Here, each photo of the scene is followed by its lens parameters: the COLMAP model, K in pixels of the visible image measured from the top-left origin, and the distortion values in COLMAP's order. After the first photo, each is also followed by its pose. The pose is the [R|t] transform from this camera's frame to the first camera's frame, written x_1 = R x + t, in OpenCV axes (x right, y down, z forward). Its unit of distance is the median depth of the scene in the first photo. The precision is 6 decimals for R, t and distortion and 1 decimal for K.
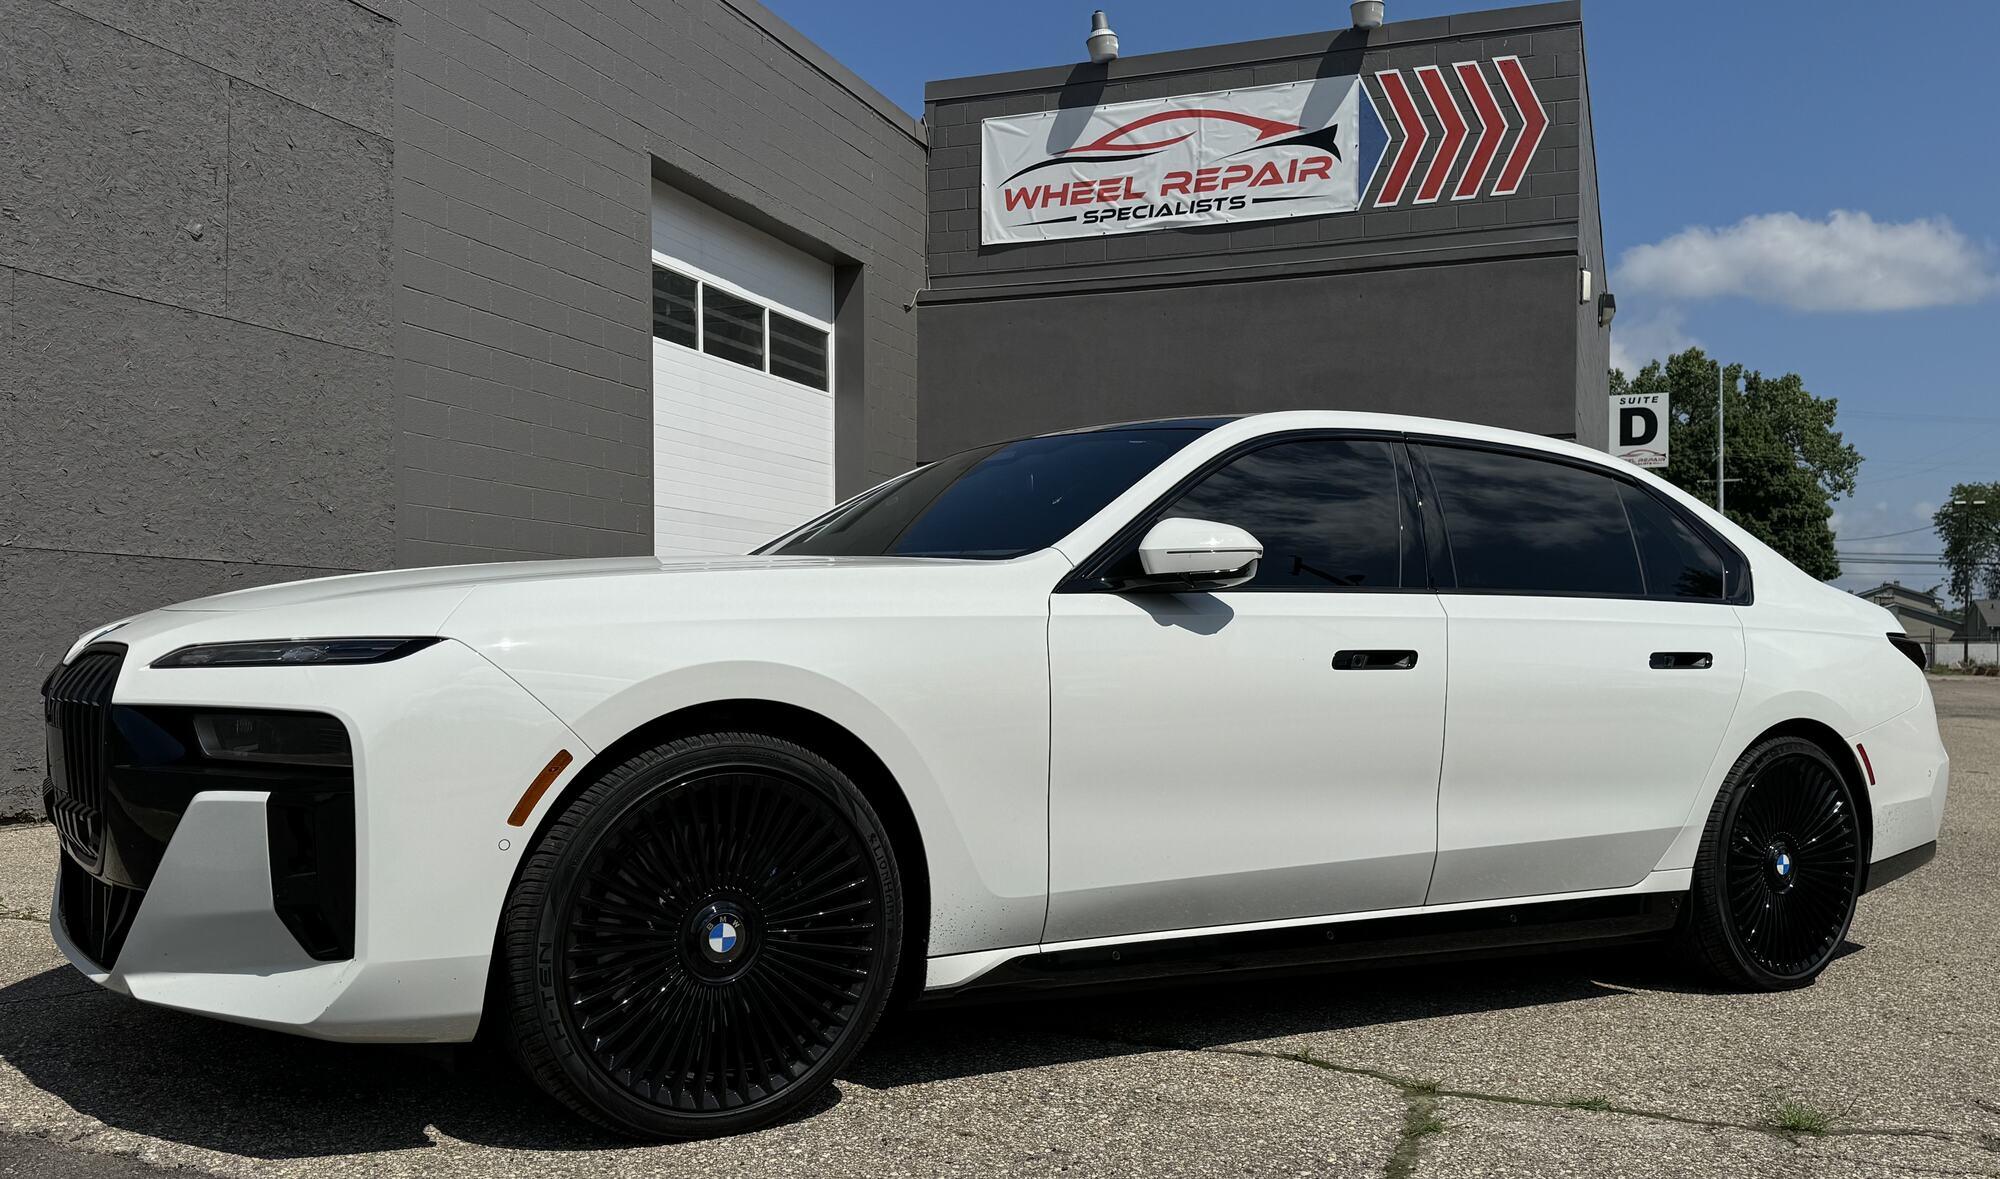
lens RADIAL K [[1757.3, 0, 1014.7], [0, 1757.3, 644.7], [0, 0, 1]] dist [0.185895, -0.363486]
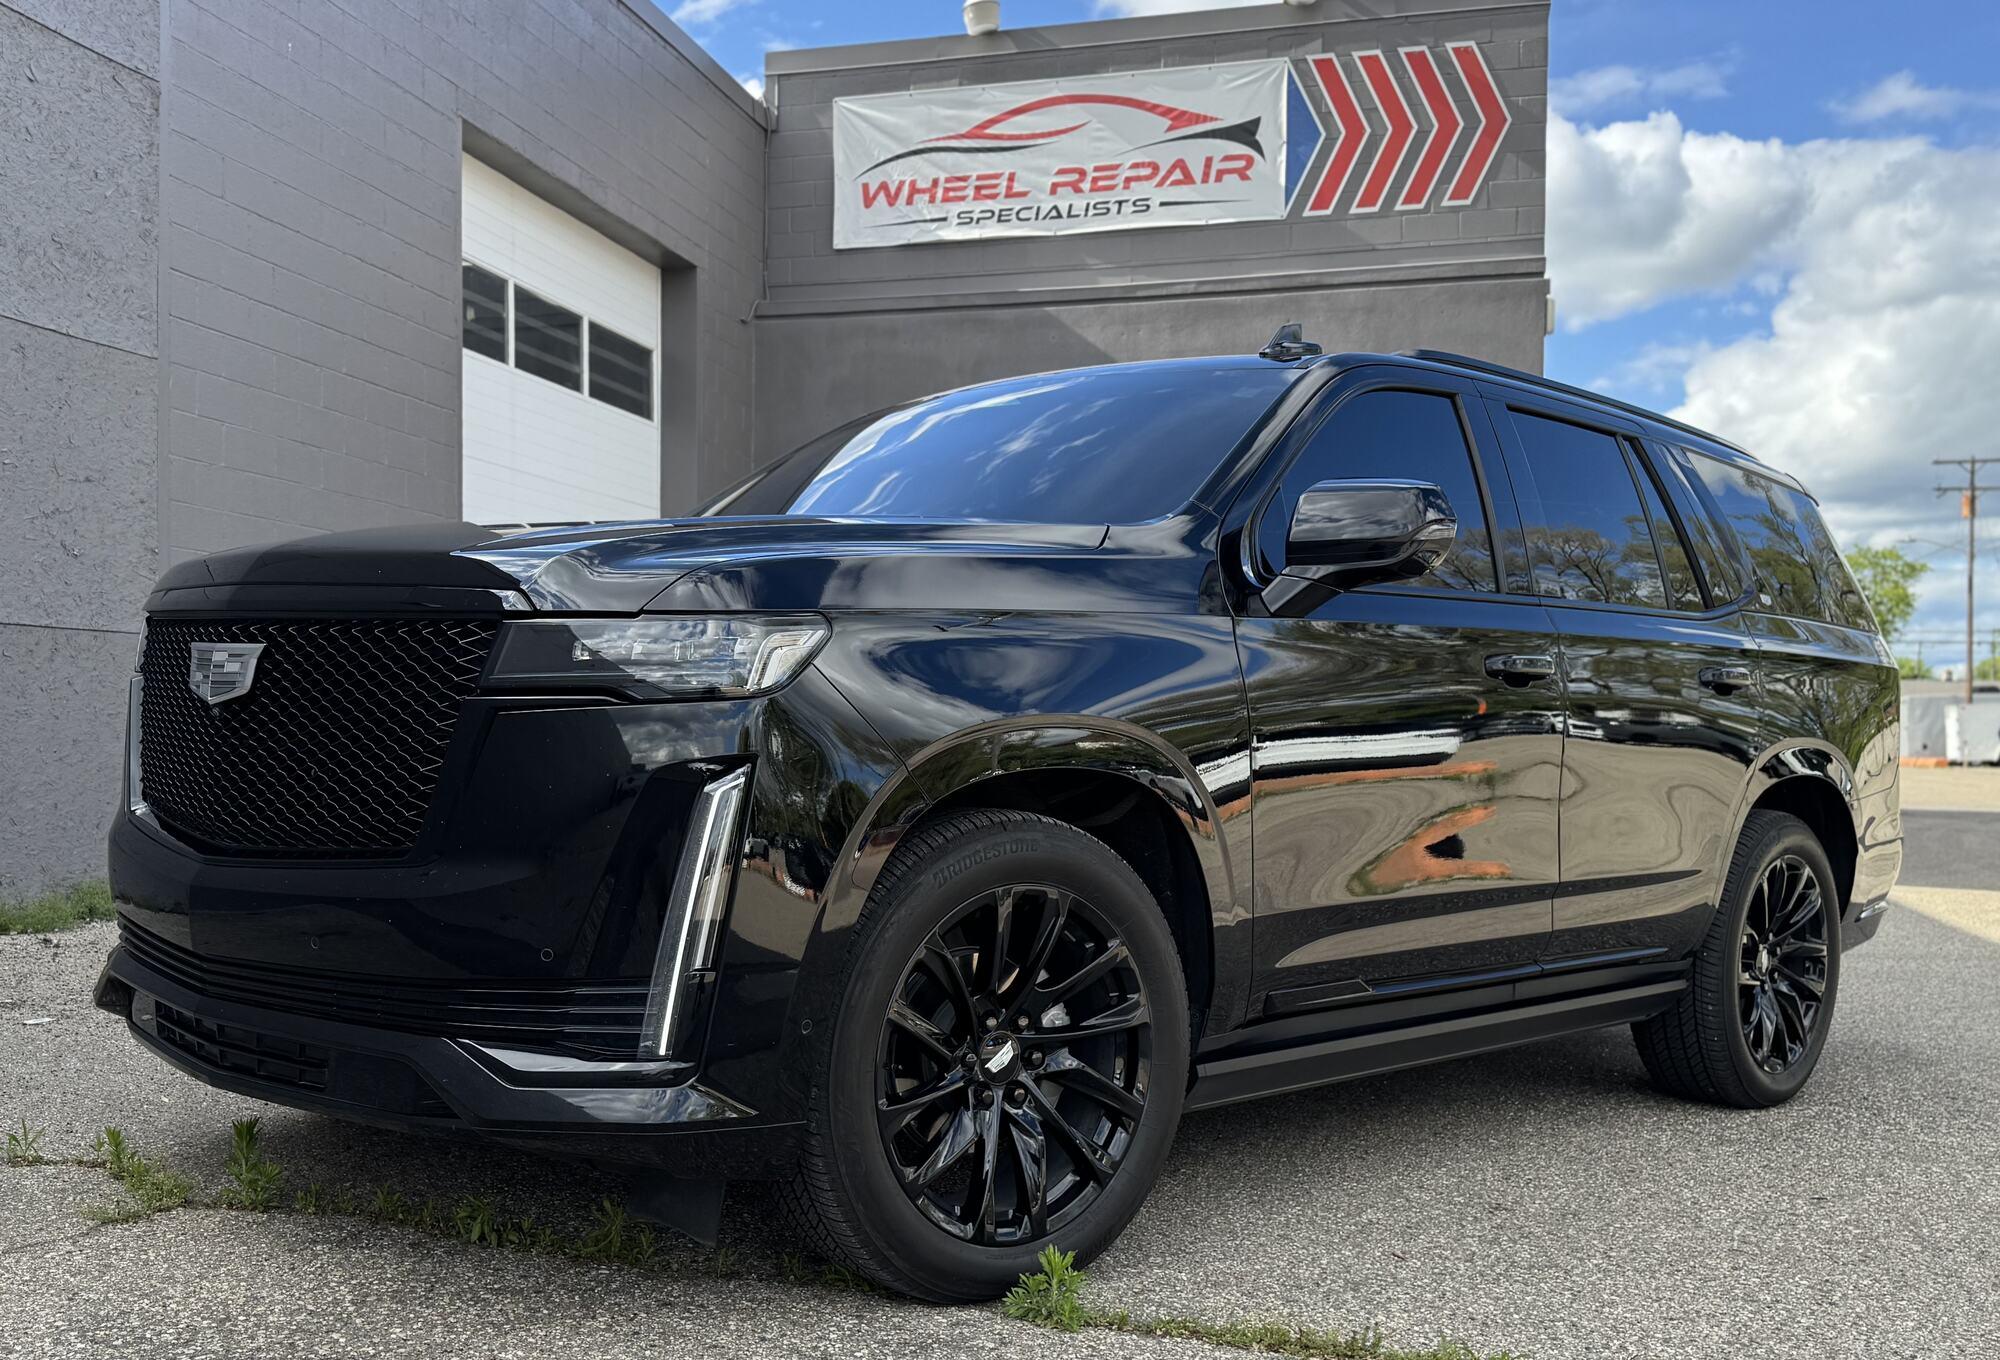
lens RADIAL K [[1950.0, 0, 895.6], [0, 1950.0, 752.3], [0, 0, 1]] dist [0.174543, -0.376296]
pose [[0.997934, 0.010412, 0.063404, -0.047465], [-0.011557, 0.999776, 0.017716, -0.005008], [-0.063205, -0.018412, 0.997831, 0.068509]]
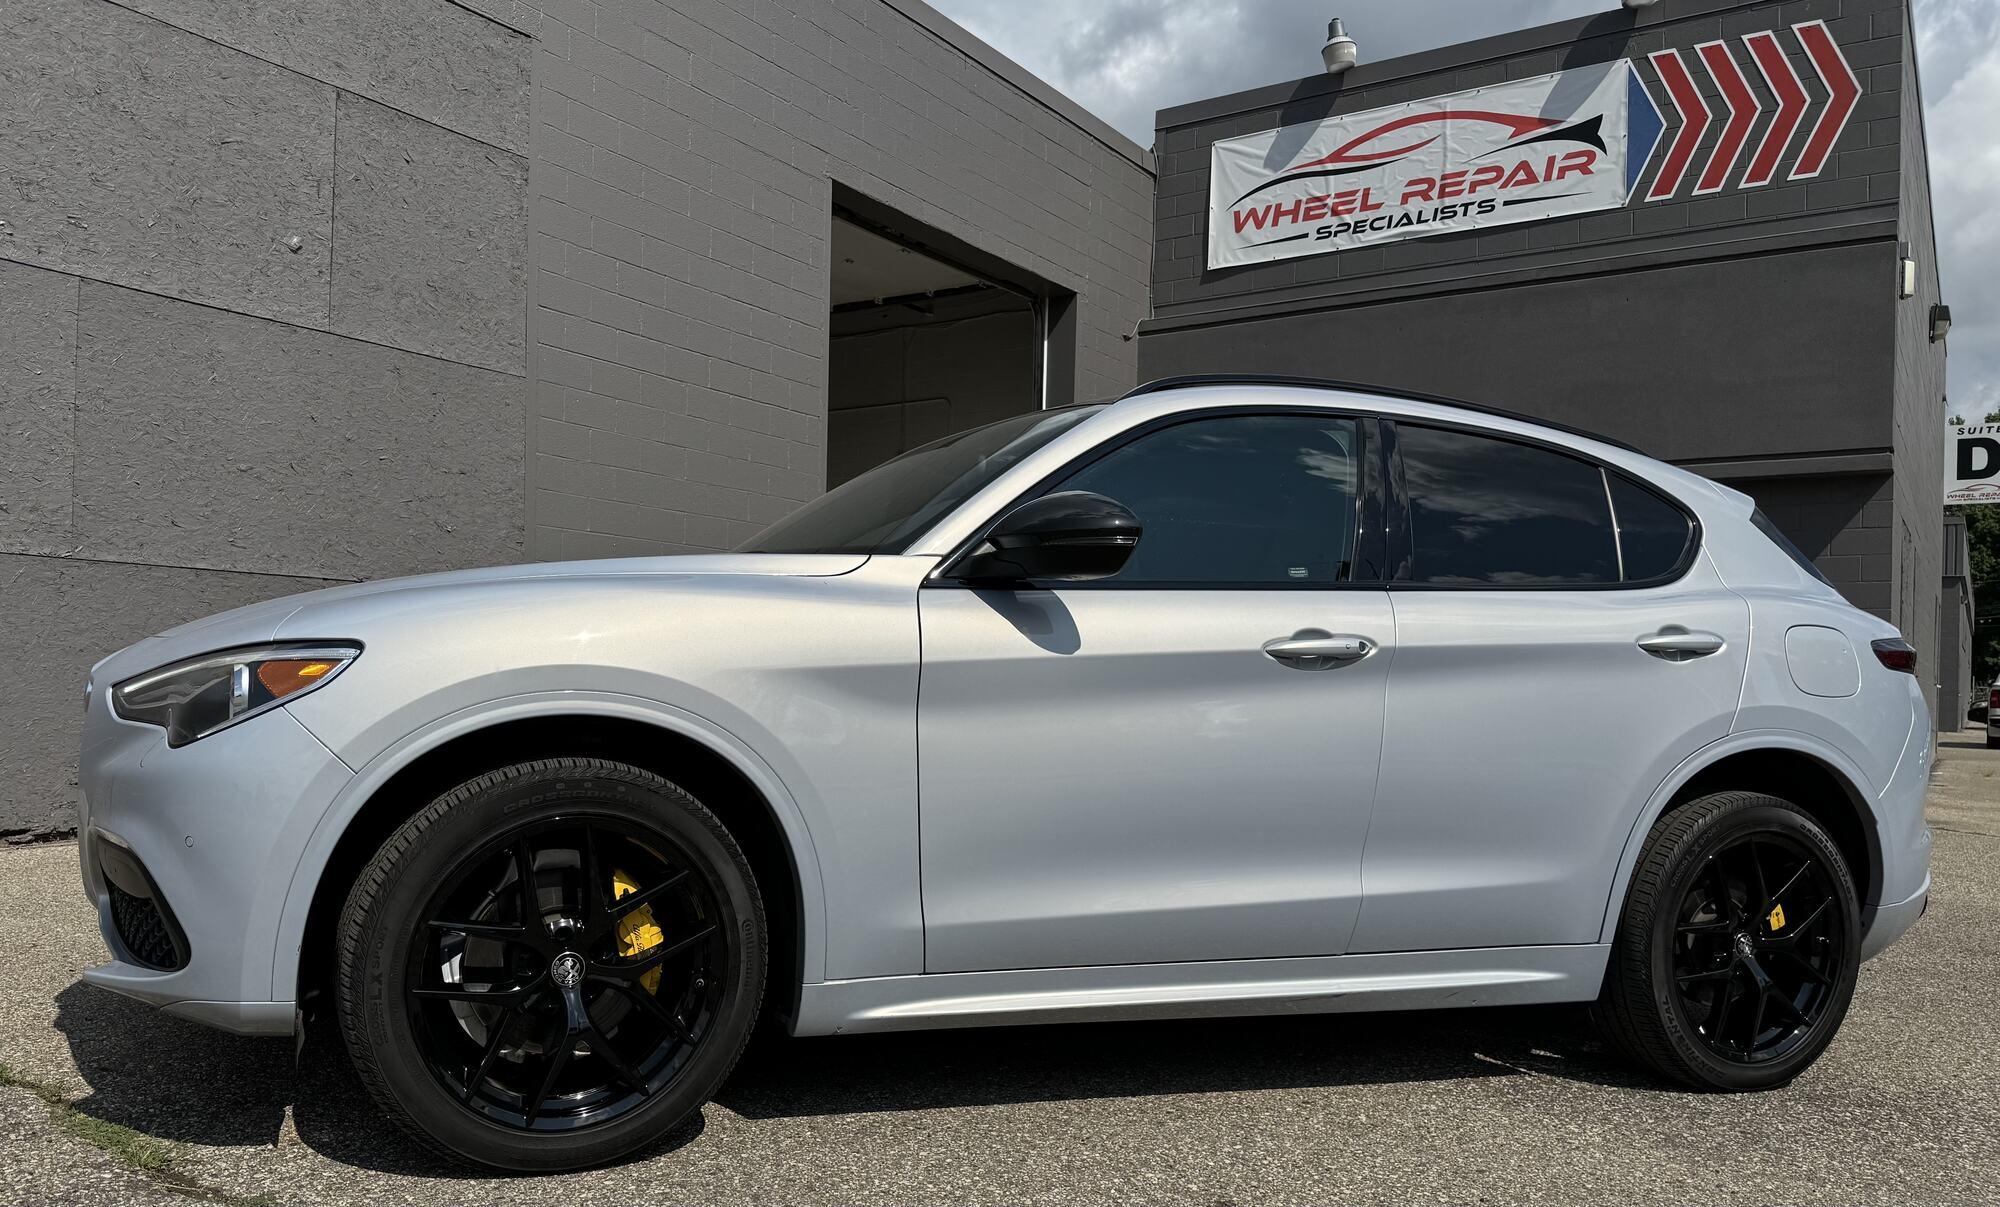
lens RADIAL K [[1559.1, 0, 897.6], [0, 1559.1, 681.2], [0, 0, 1]] dist [0.016509, -0.017688]
pose [[0.963695, 0.017931, -0.266403, 0.051388], [-0.017922, 0.999836, 0.002464, 0.001226], [0.266403, 0.002400, 0.963859, 0.136700]]
